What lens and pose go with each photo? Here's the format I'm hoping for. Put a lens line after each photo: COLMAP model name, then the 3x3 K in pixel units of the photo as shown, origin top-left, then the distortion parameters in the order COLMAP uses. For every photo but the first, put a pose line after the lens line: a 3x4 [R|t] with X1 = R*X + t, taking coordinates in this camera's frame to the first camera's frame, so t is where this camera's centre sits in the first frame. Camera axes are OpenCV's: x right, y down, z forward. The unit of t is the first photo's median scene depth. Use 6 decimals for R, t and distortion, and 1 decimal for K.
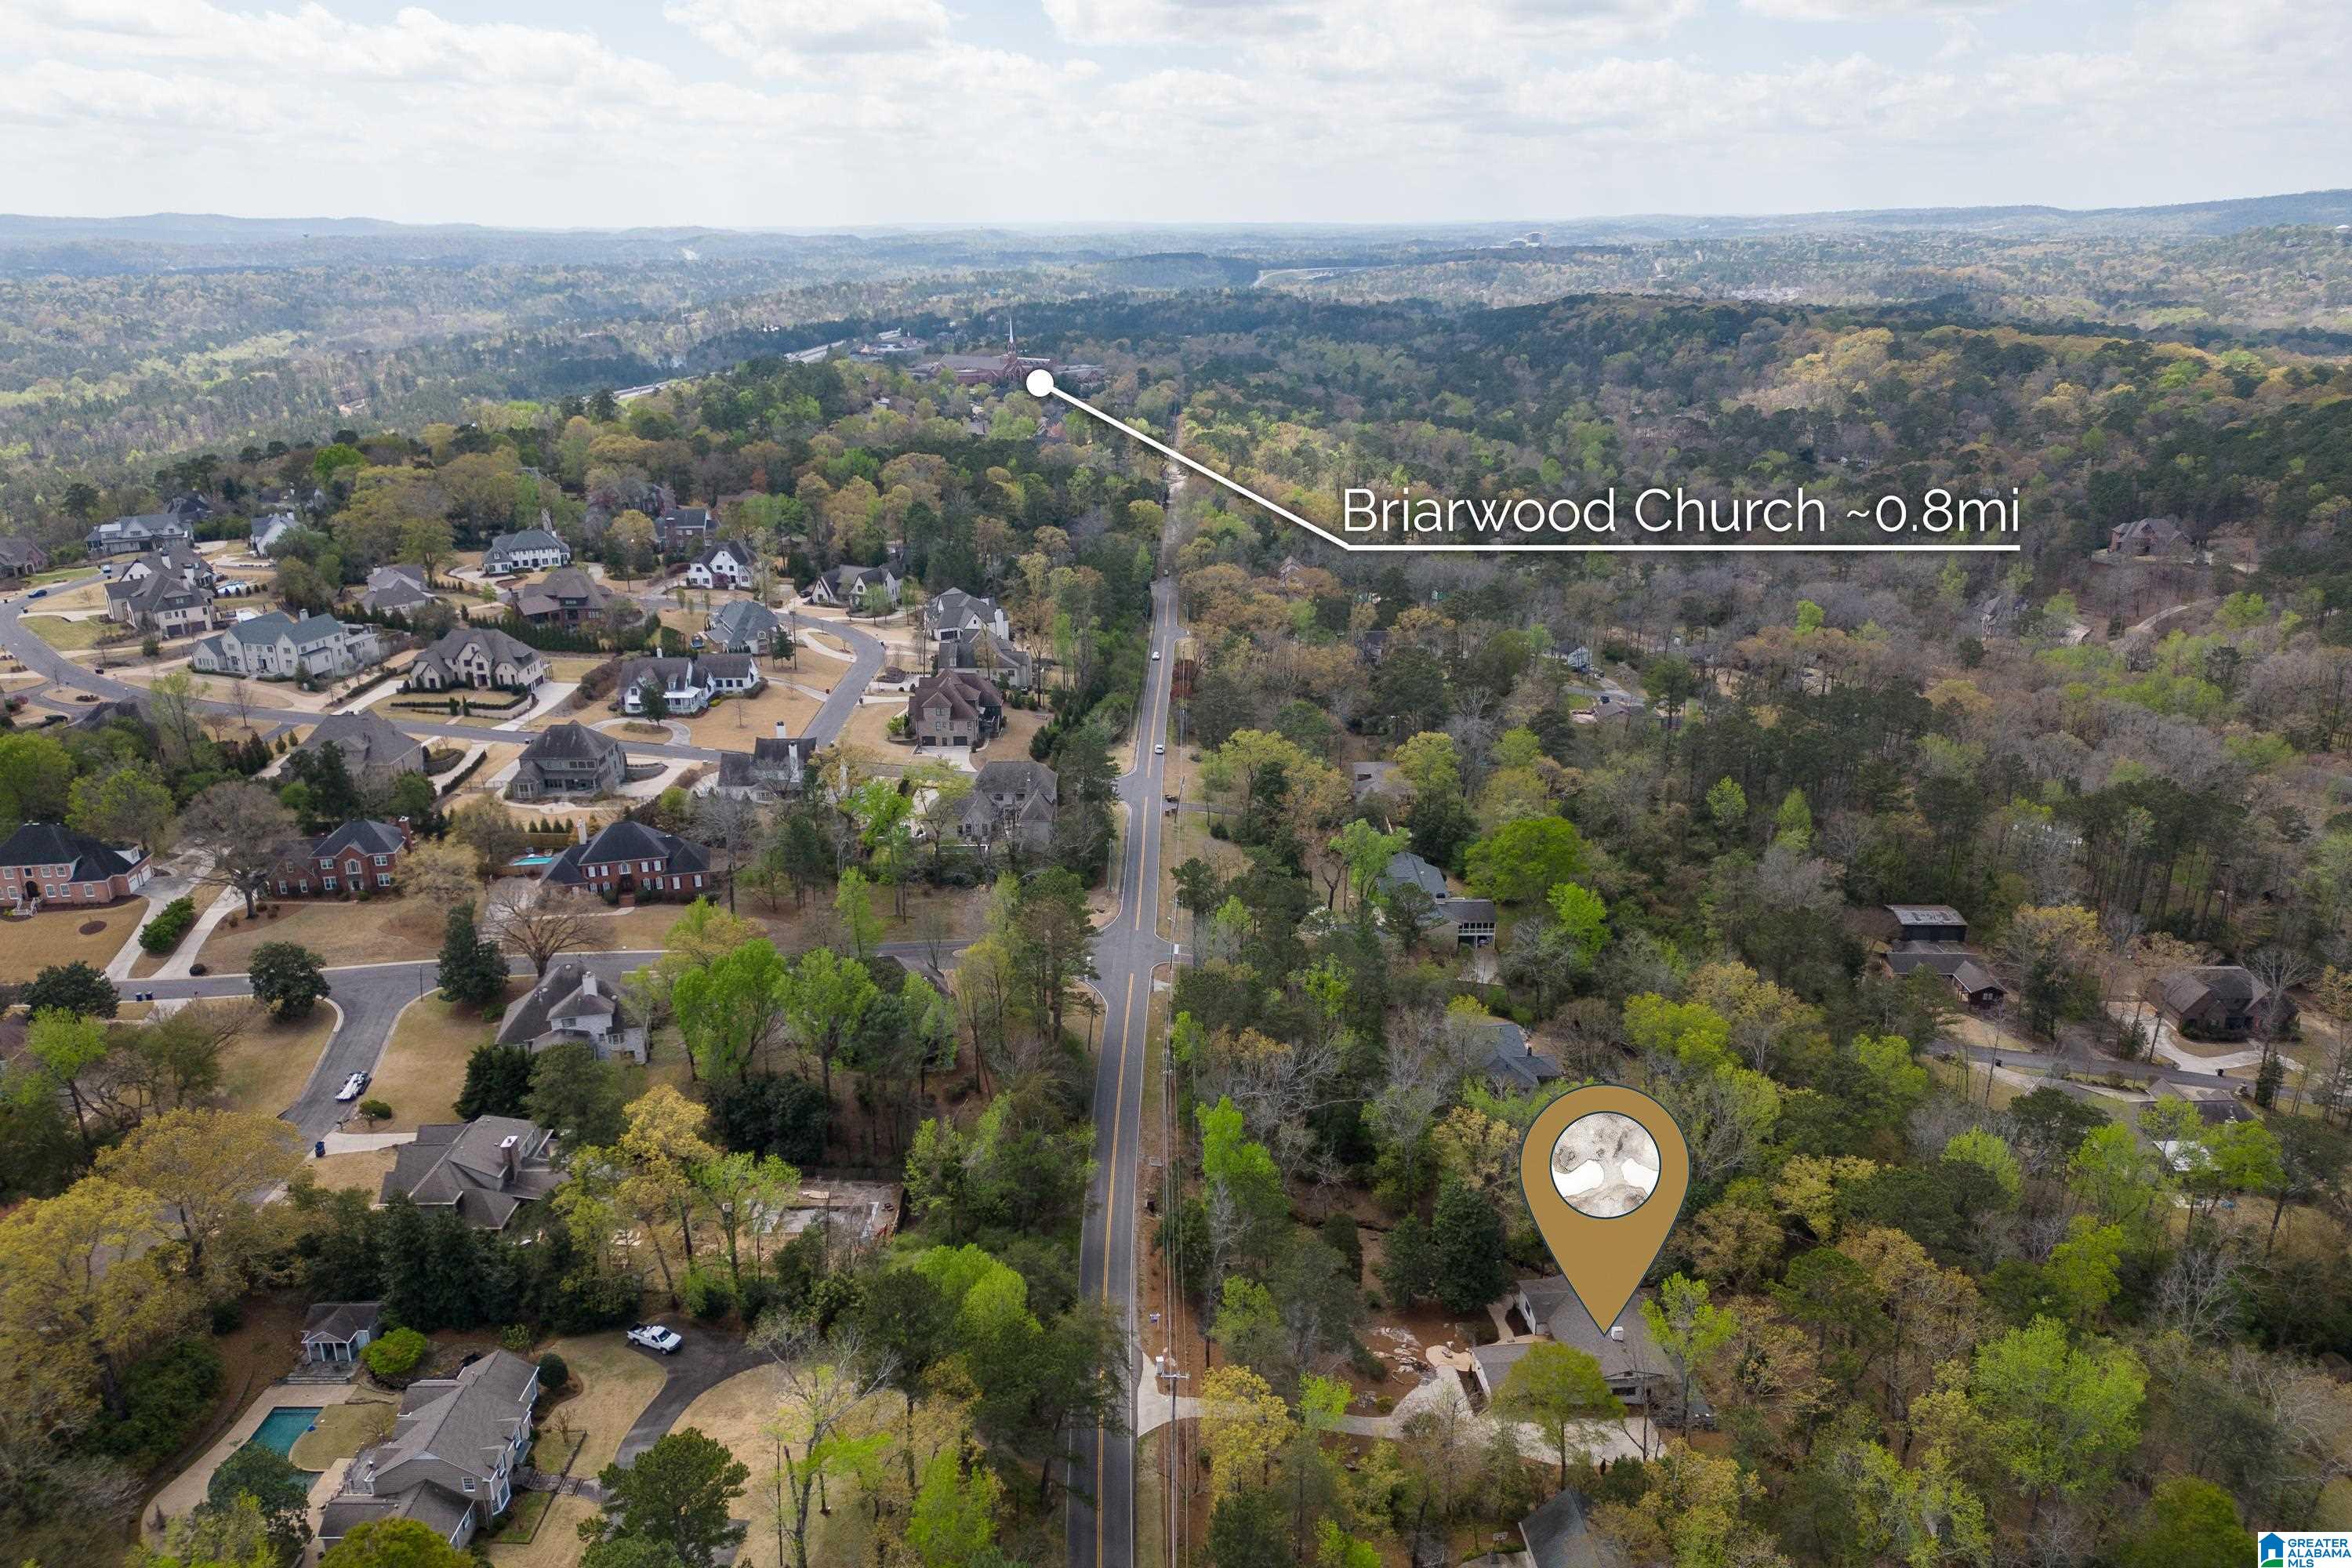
lens RADIAL K [[1610.6, 0, 1168.3], [0, 1610.6, 785.2], [0, 0, 1]] dist [0.023376, -0.022361]
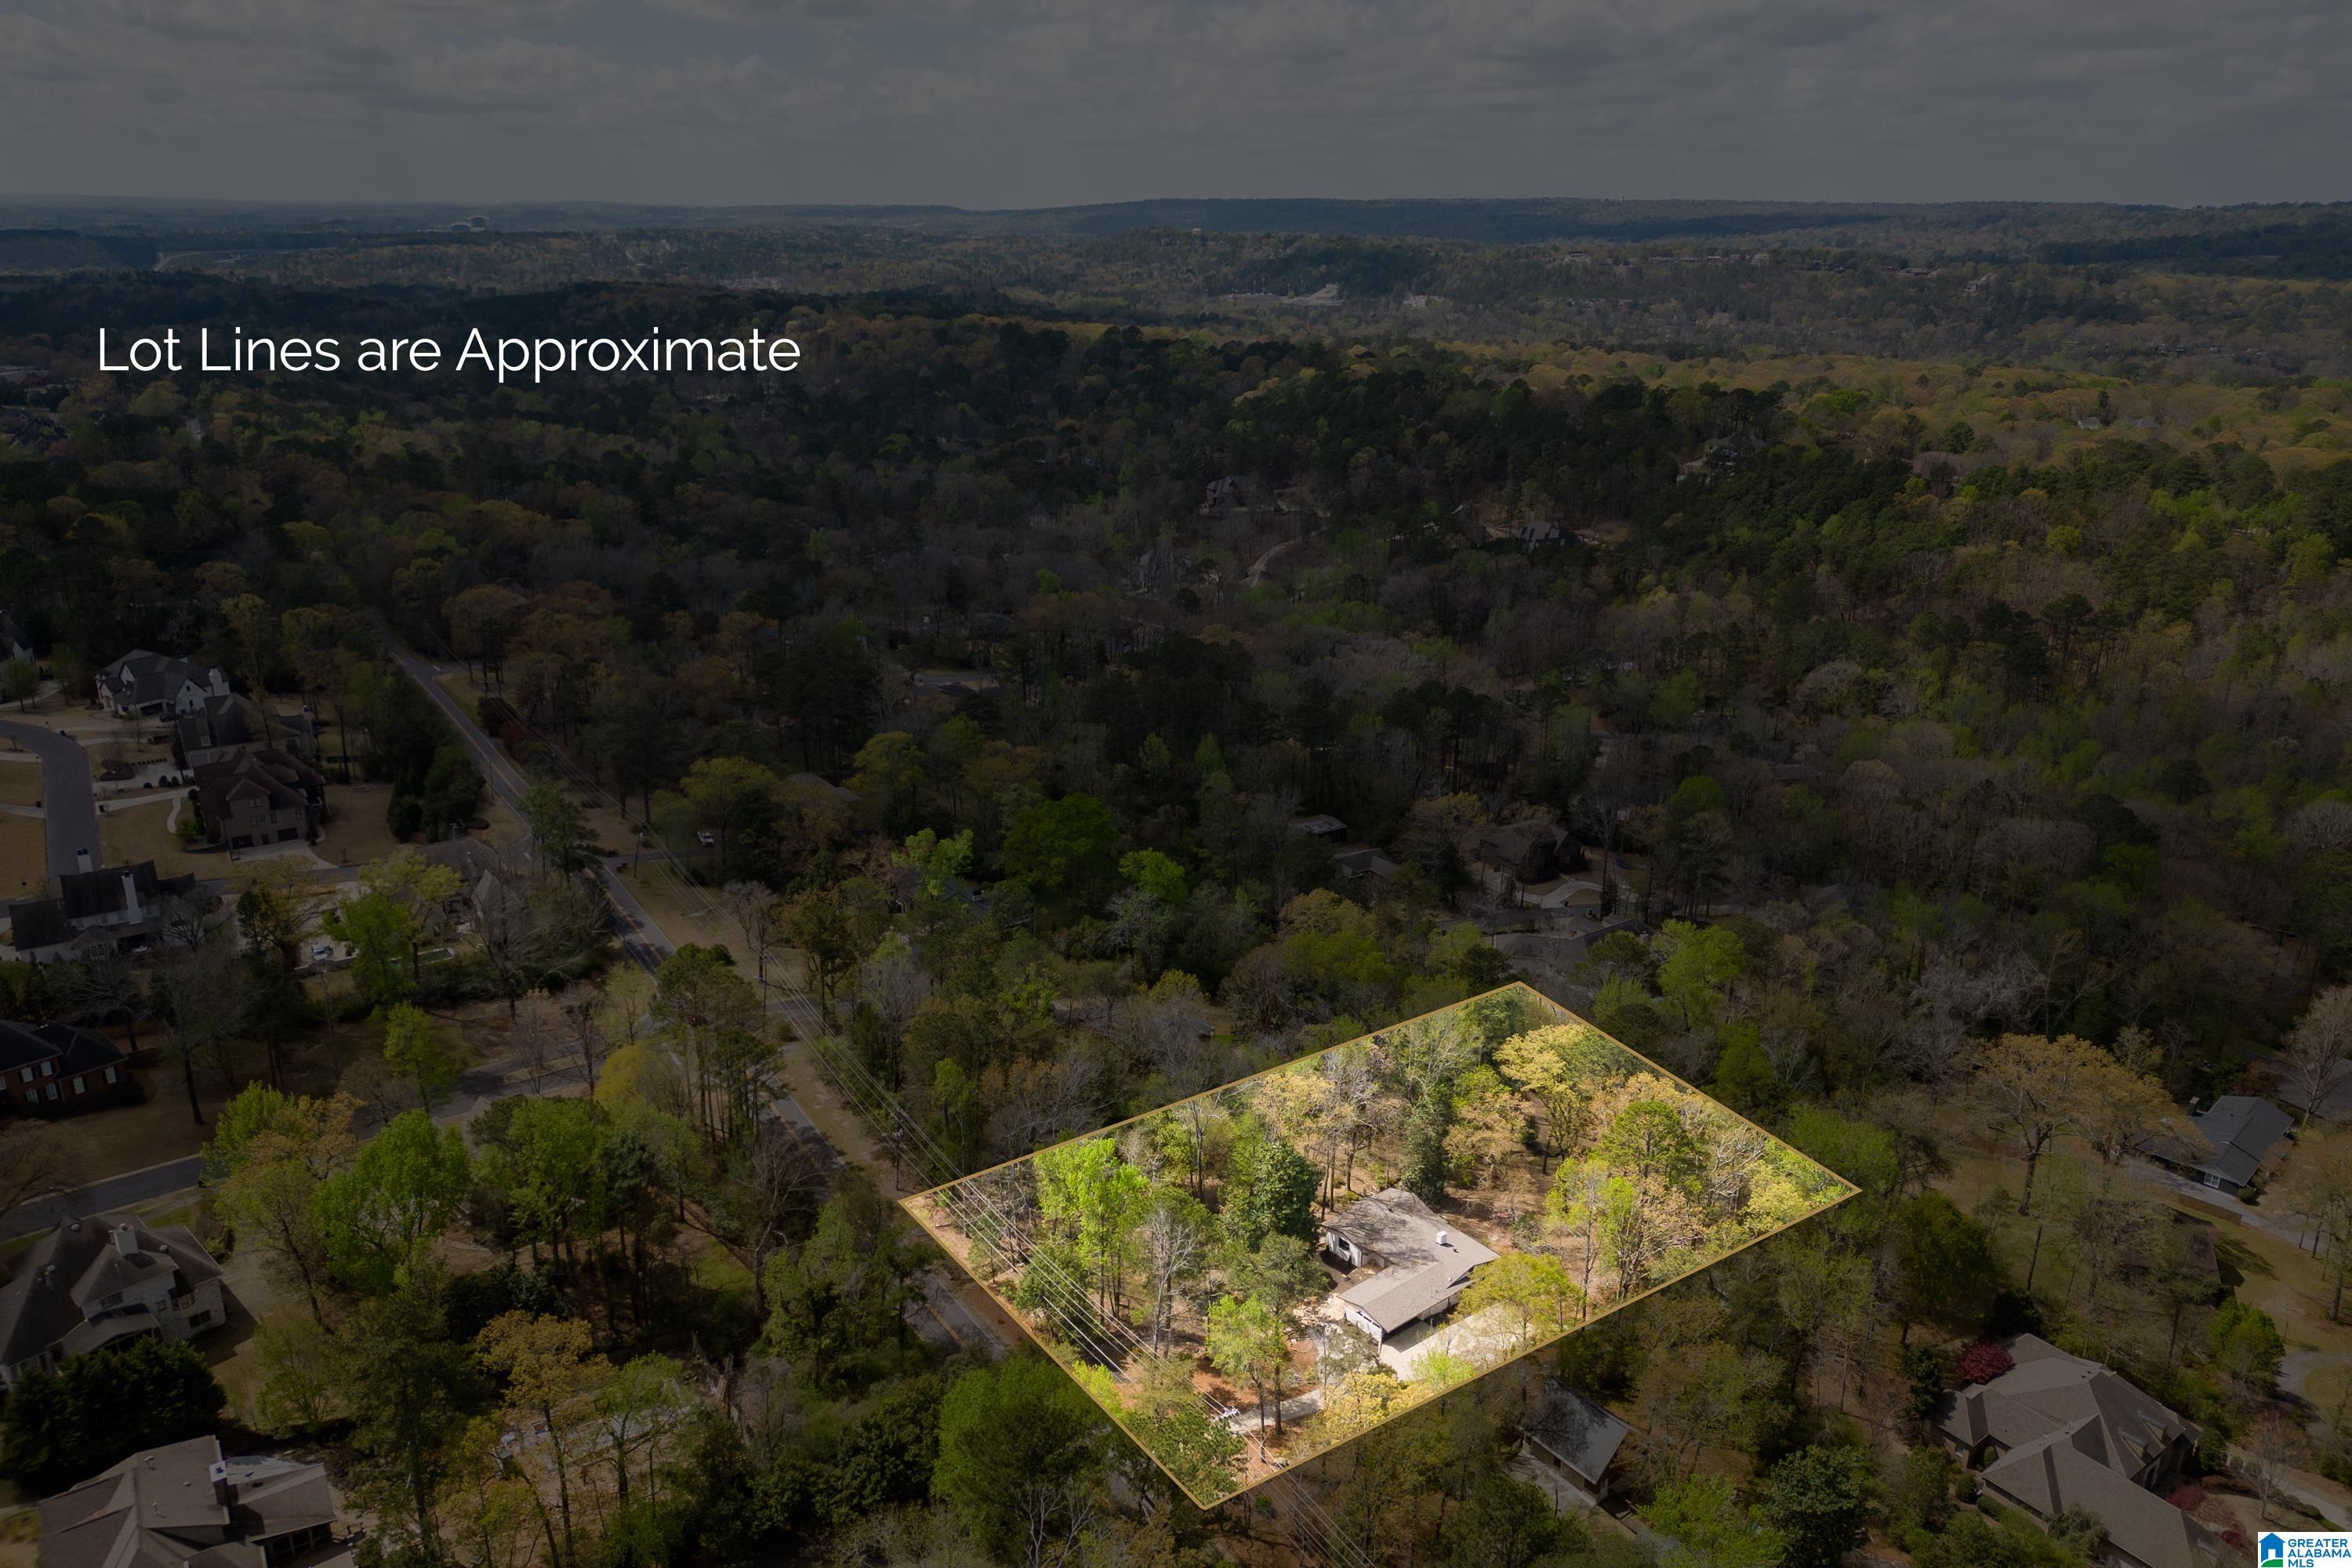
lens RADIAL K [[1610.6, 0, 1161.2], [0, 1610.6, 769.4], [0, 0, 1]] dist [0.023376, -0.022361]
pose [[0.824809, -0.161245, 0.541932, -0.167403], [0.162595, 0.985630, 0.045796, -0.021036], [-0.541529, 0.050342, 0.839173, 0.067792]]
